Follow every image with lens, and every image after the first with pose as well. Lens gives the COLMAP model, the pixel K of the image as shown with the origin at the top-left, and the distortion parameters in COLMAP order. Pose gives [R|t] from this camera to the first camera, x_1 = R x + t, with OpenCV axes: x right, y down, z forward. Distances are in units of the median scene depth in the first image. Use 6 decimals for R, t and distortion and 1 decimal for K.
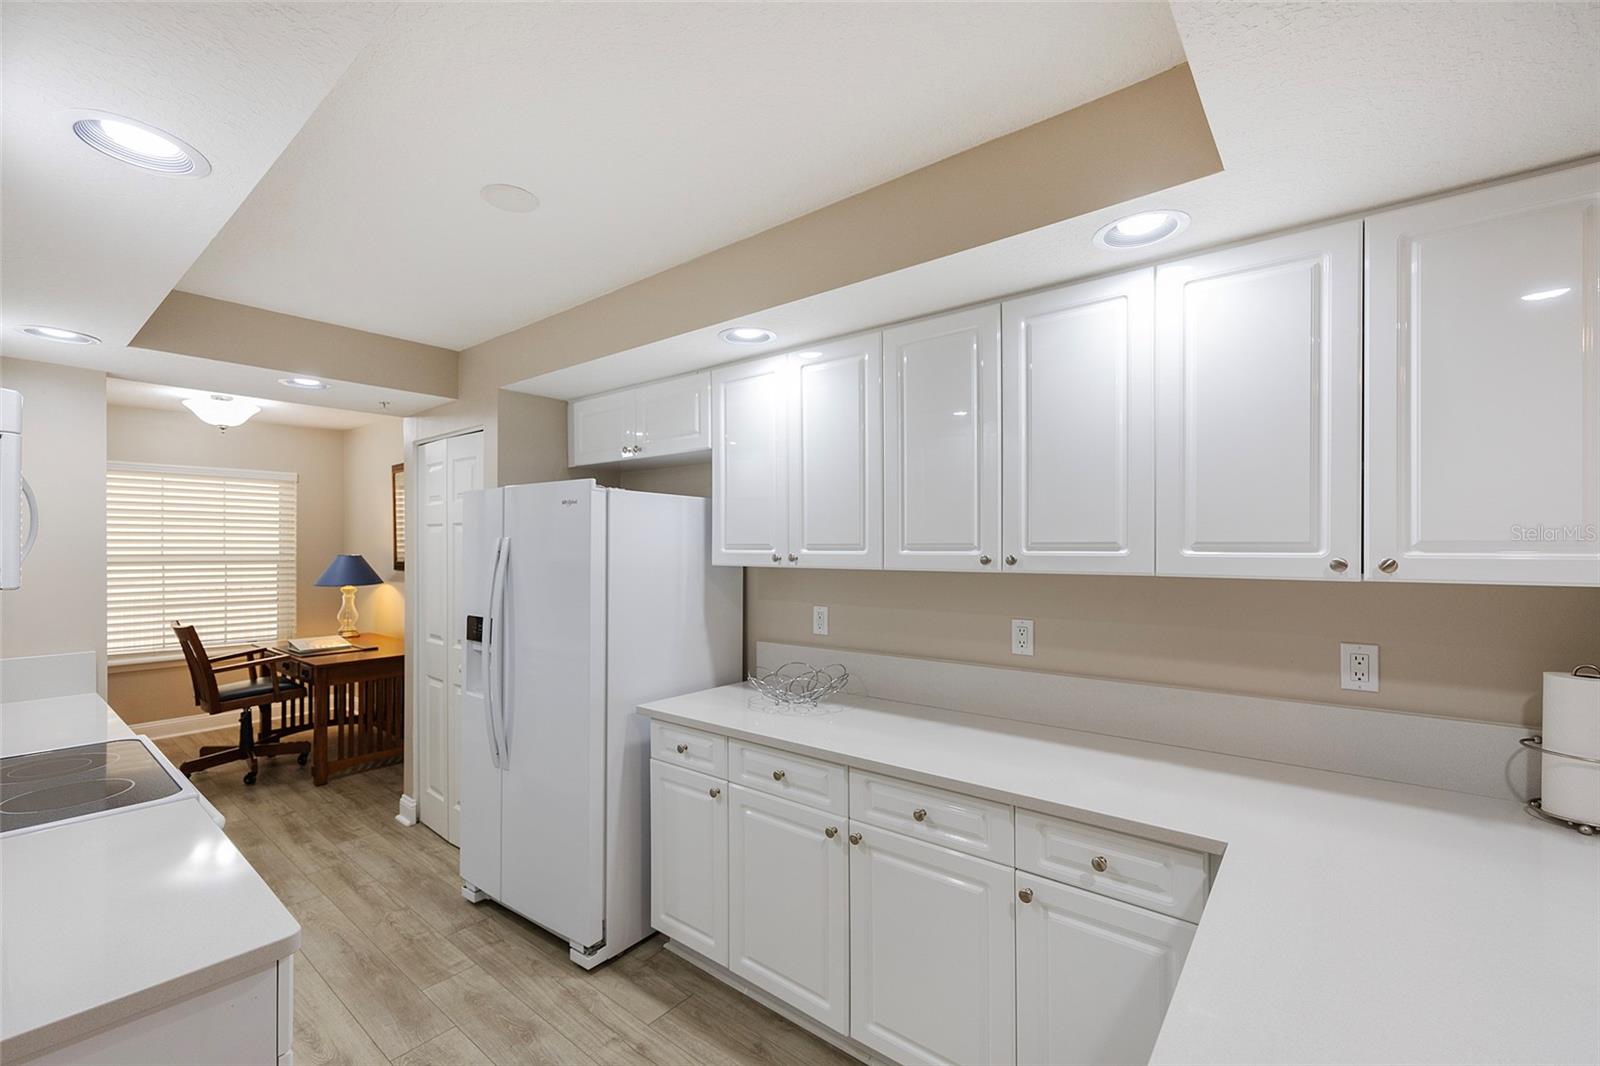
lens RADIAL K [[634.3, 0, 800.0], [0, 634.3, 547.0], [0, 0, 1]] dist [-0.001089, 0.000043]
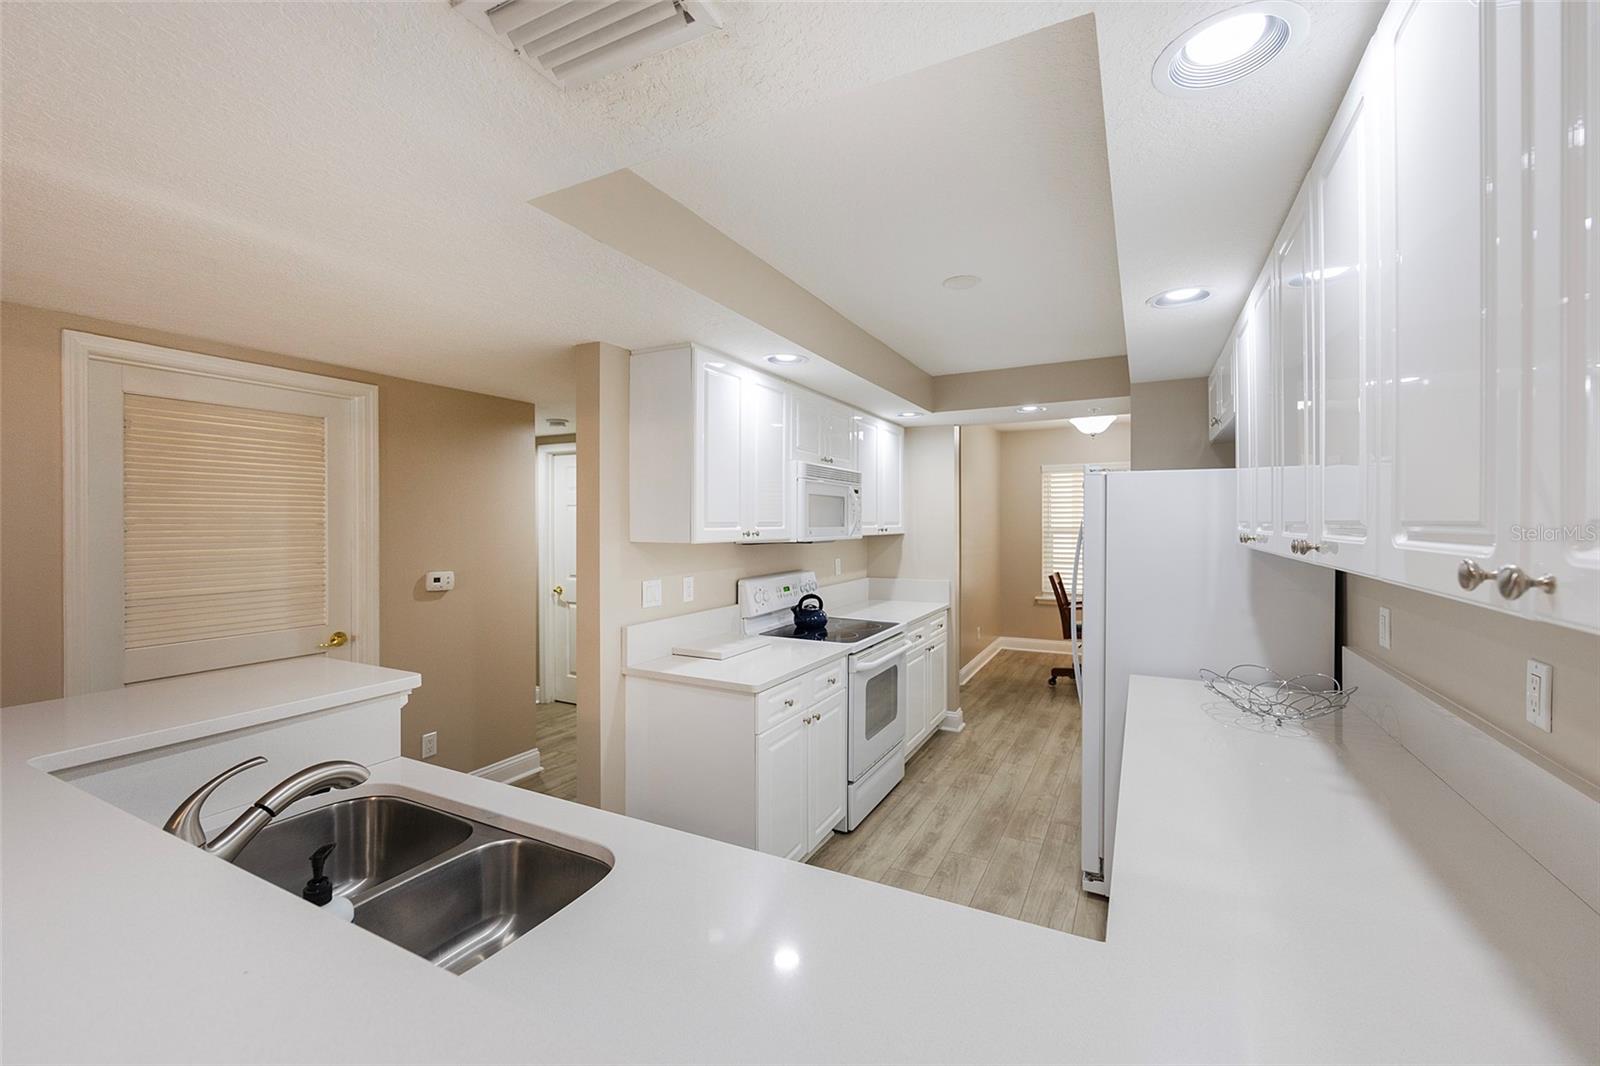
lens RADIAL K [[632.0, 0, 799.1], [0, 632.0, 529.2], [0, 0, 1]] dist [-0.000900, 0.000079]
pose [[0.159441, 0.008833, -0.987168, 0.643719], [0.008376, 0.999912, 0.010300, -0.007706], [0.987172, -0.009911, 0.159352, 0.289886]]
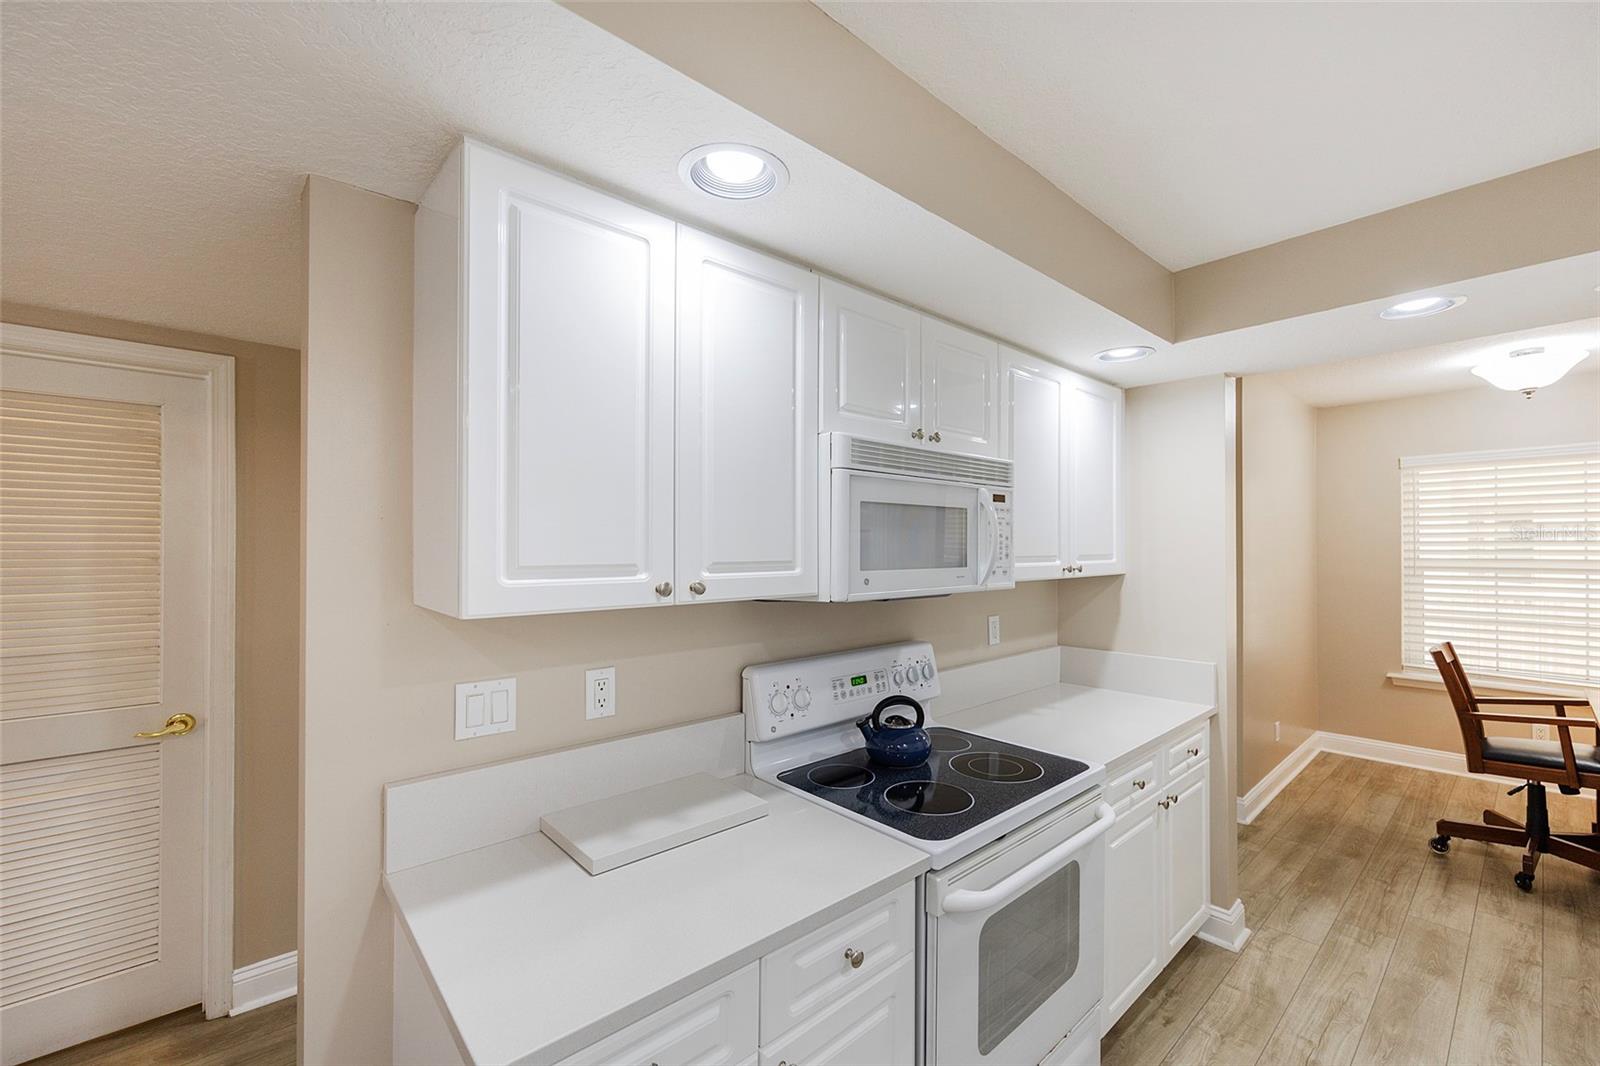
lens RADIAL K [[634.3, 0, 800.0], [0, 634.3, 547.0], [0, 0, 1]] dist [-0.001089, 0.000043]
pose [[-0.202123, 0.000684, -0.979360, -0.014420], [0.005967, 0.999982, -0.000533, -0.022149], [0.979342, -0.005952, -0.202123, 0.585382]]
